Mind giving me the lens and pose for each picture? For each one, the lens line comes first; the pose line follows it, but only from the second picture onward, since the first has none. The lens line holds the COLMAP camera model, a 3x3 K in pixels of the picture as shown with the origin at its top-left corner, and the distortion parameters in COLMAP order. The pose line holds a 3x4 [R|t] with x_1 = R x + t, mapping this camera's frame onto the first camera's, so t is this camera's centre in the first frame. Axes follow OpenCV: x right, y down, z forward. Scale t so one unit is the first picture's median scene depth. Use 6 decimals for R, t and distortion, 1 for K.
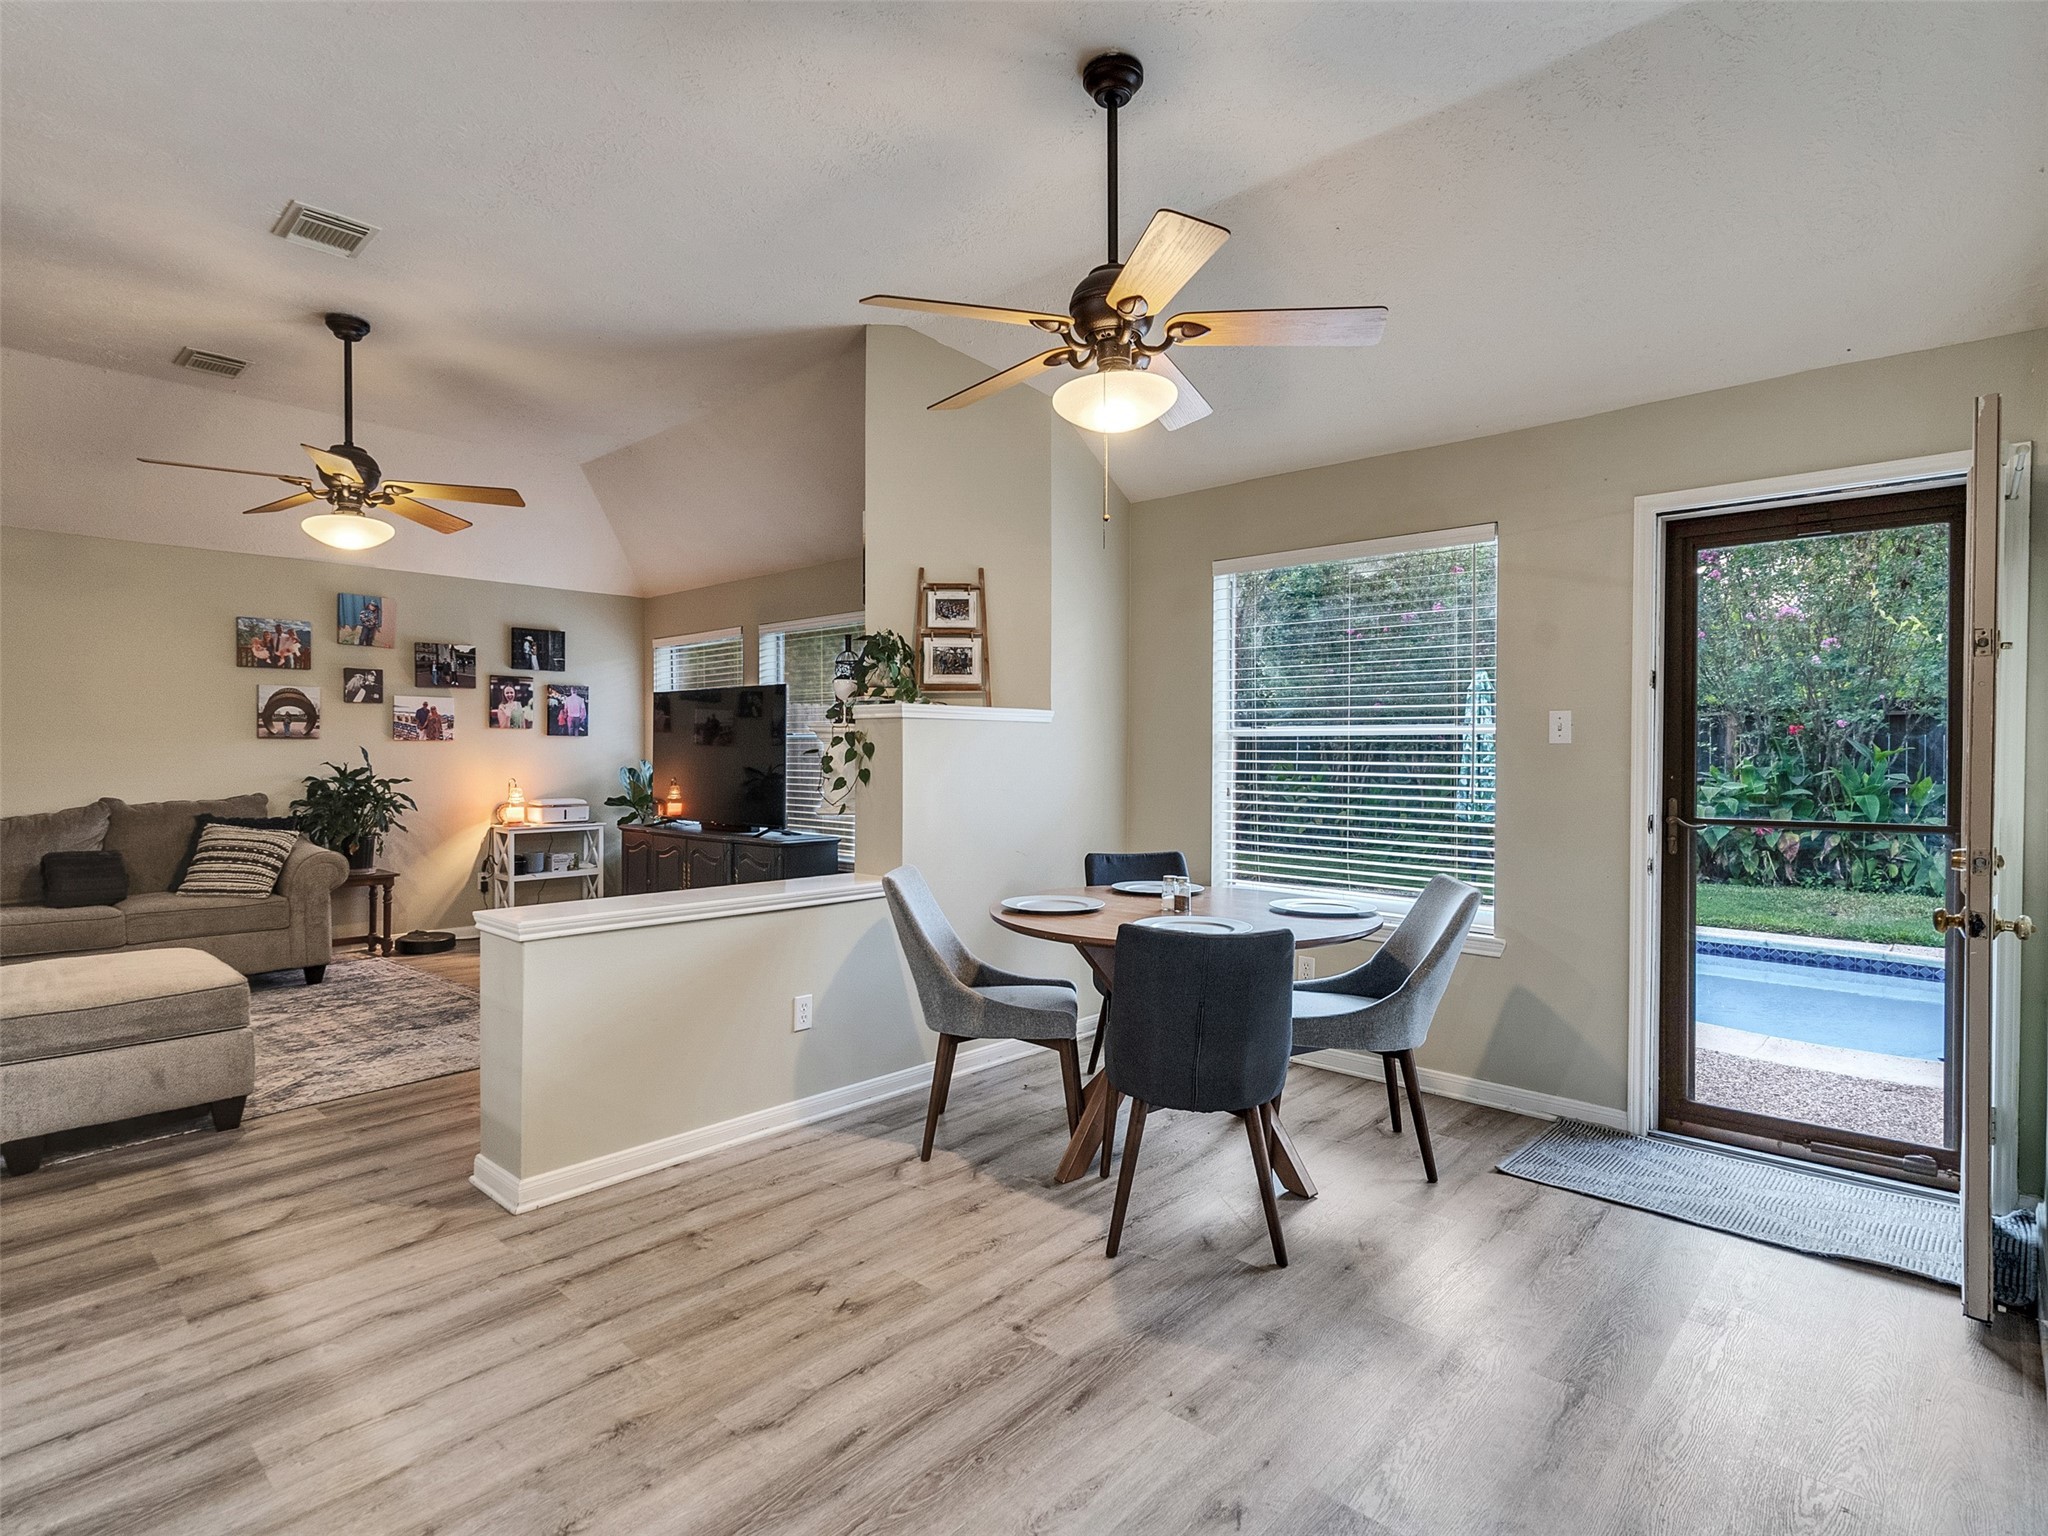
lens RADIAL K [[1045.4, 0, 1007.9], [0, 1045.4, 761.9], [0, 0, 1]] dist [-0.010179, 0.006336]
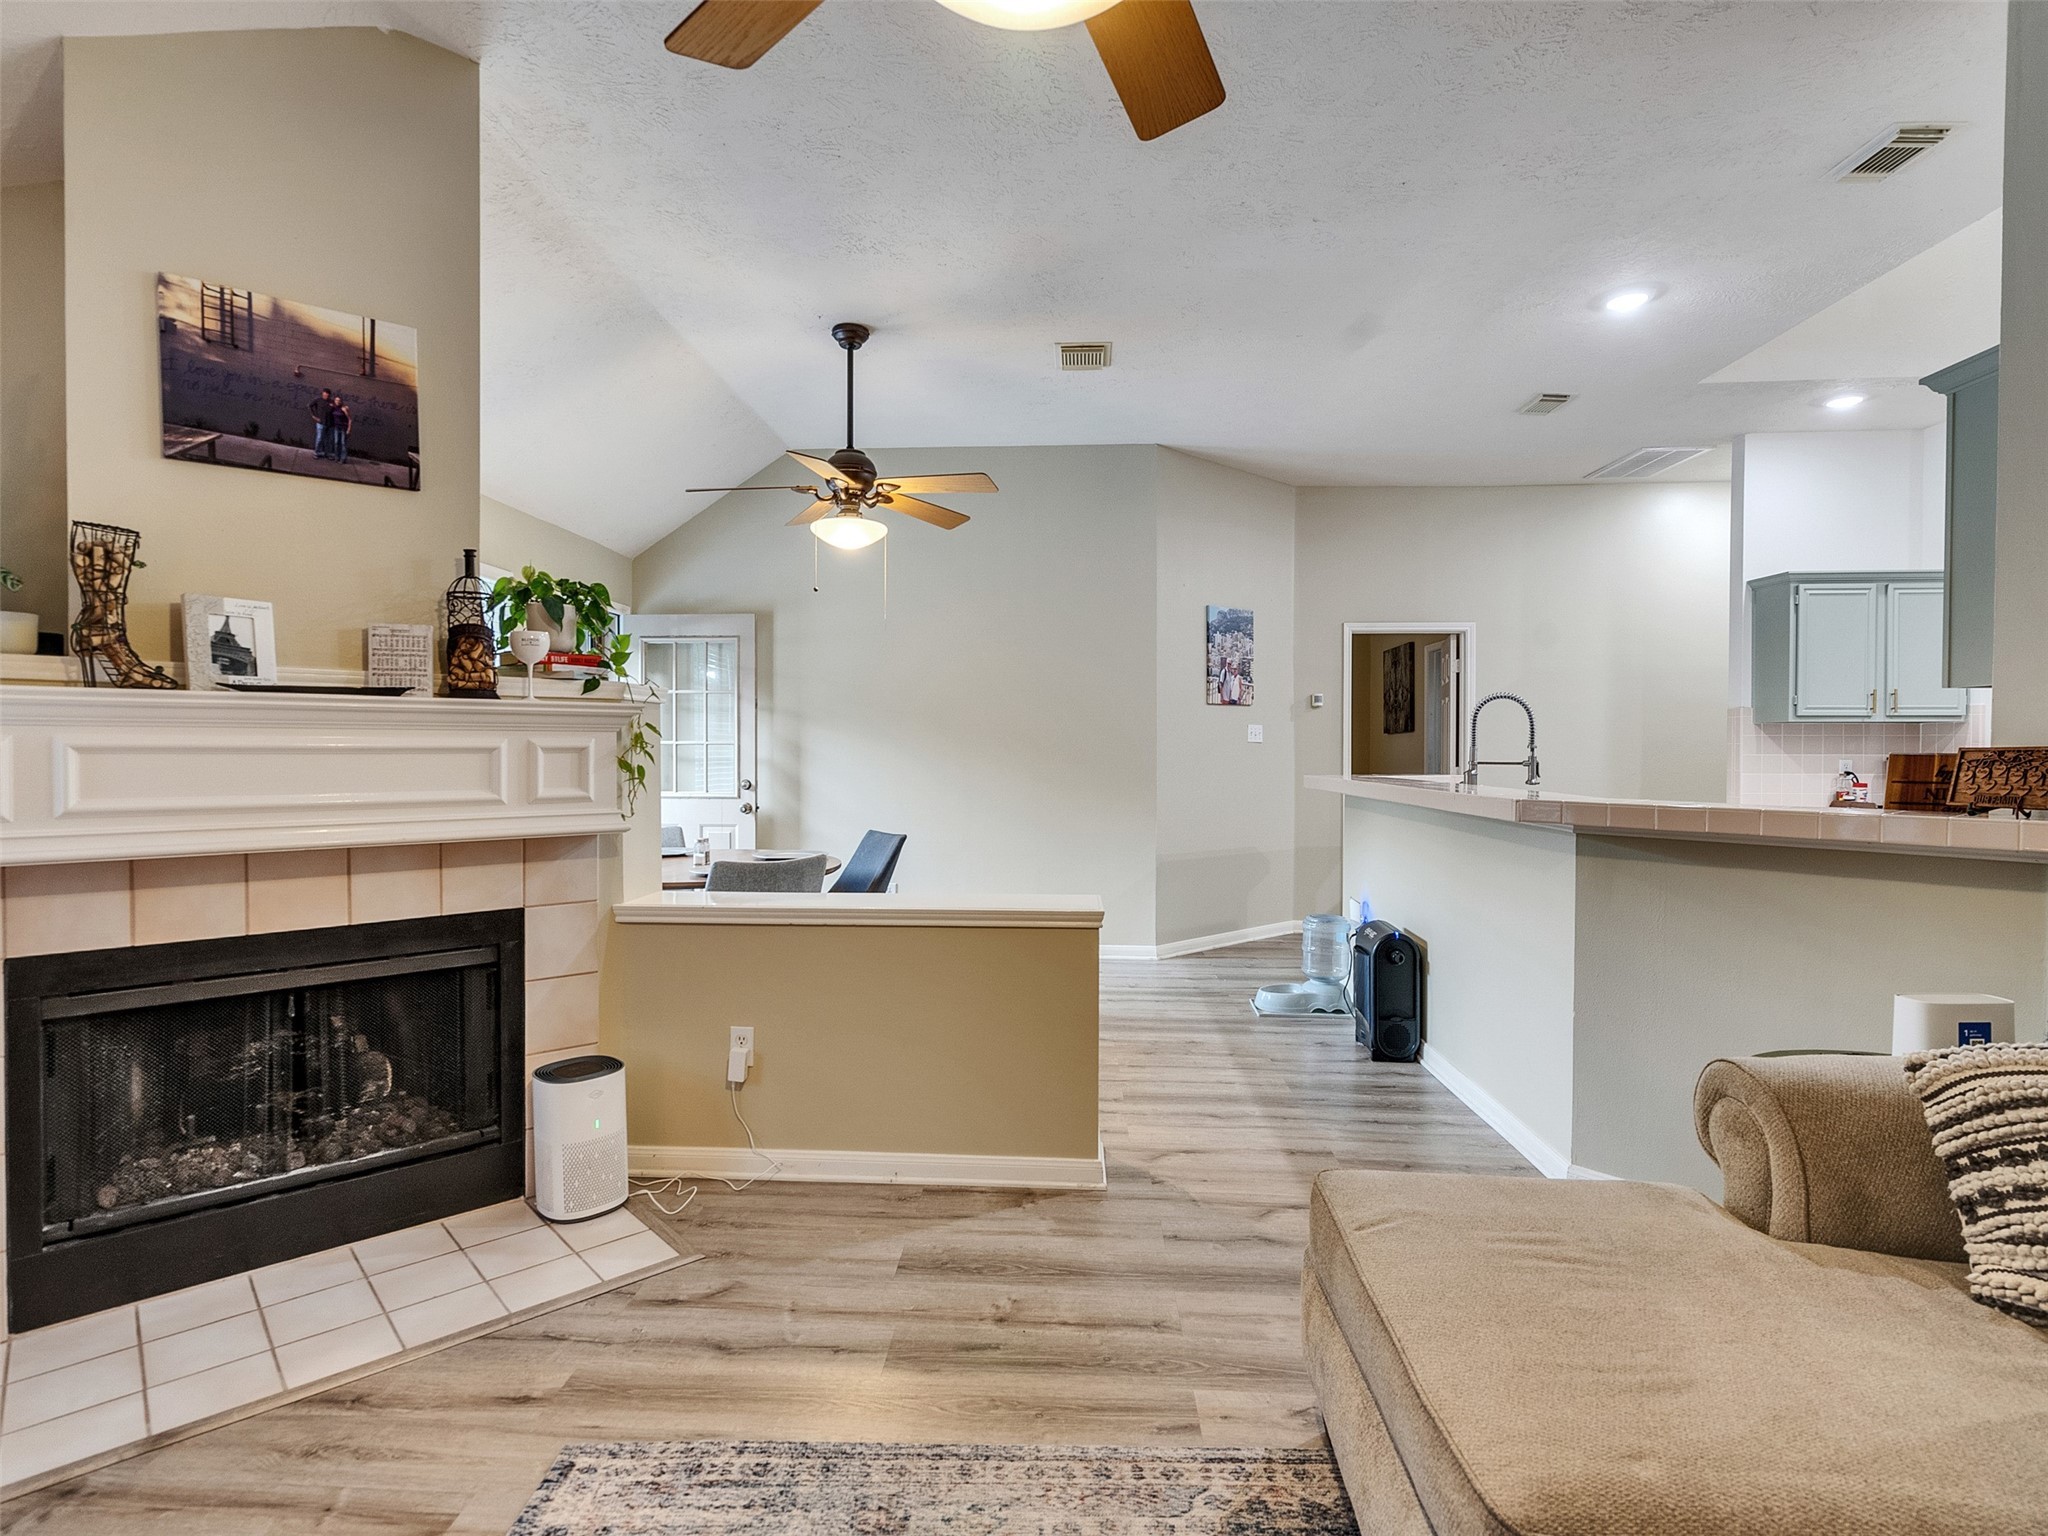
lens RADIAL K [[1045.4, 0, 1005.0], [0, 1045.4, 764.1], [0, 0, 1]] dist [-0.010179, 0.006336]
pose [[-0.635135, -0.016482, 0.772225, -0.589452], [0.002781, 0.999717, 0.023625, -0.007457], [-0.772396, 0.017153, -0.634909, 0.827244]]
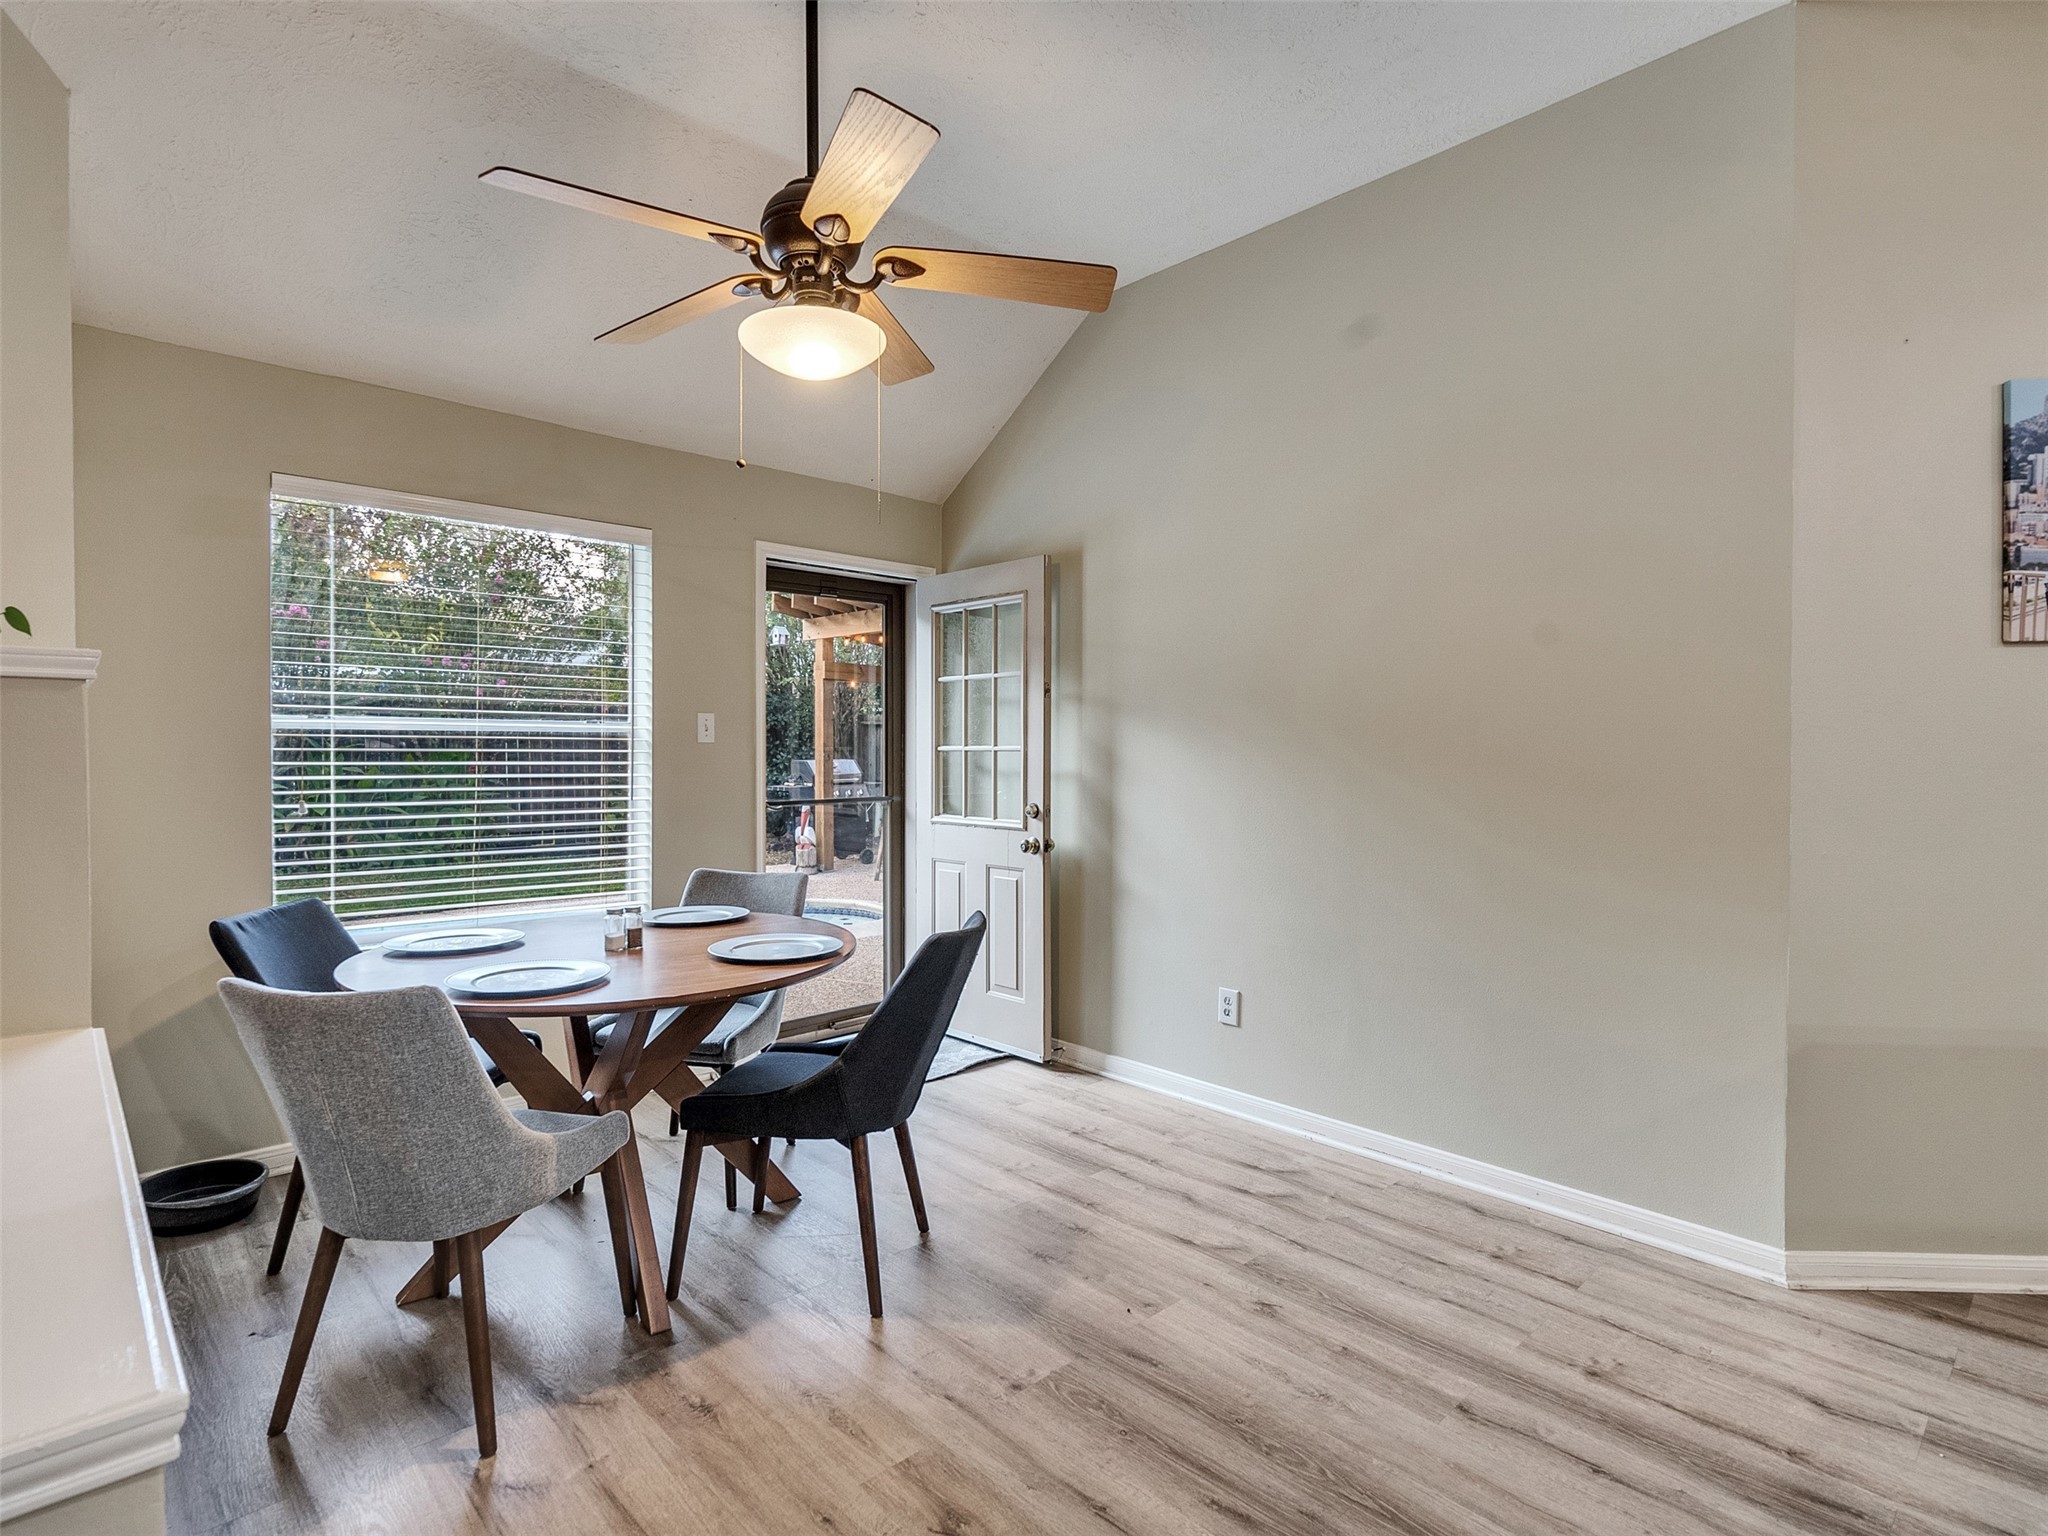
lens RADIAL K [[1045.4, 0, 982.2], [0, 1045.4, 763.5], [0, 0, 1]] dist [-0.010179, 0.006336]
pose [[0.080503, -0.016380, 0.996620, -0.330373], [0.007945, 0.999844, 0.015791, -0.006105], [-0.996723, 0.006647, 0.080620, 0.353041]]
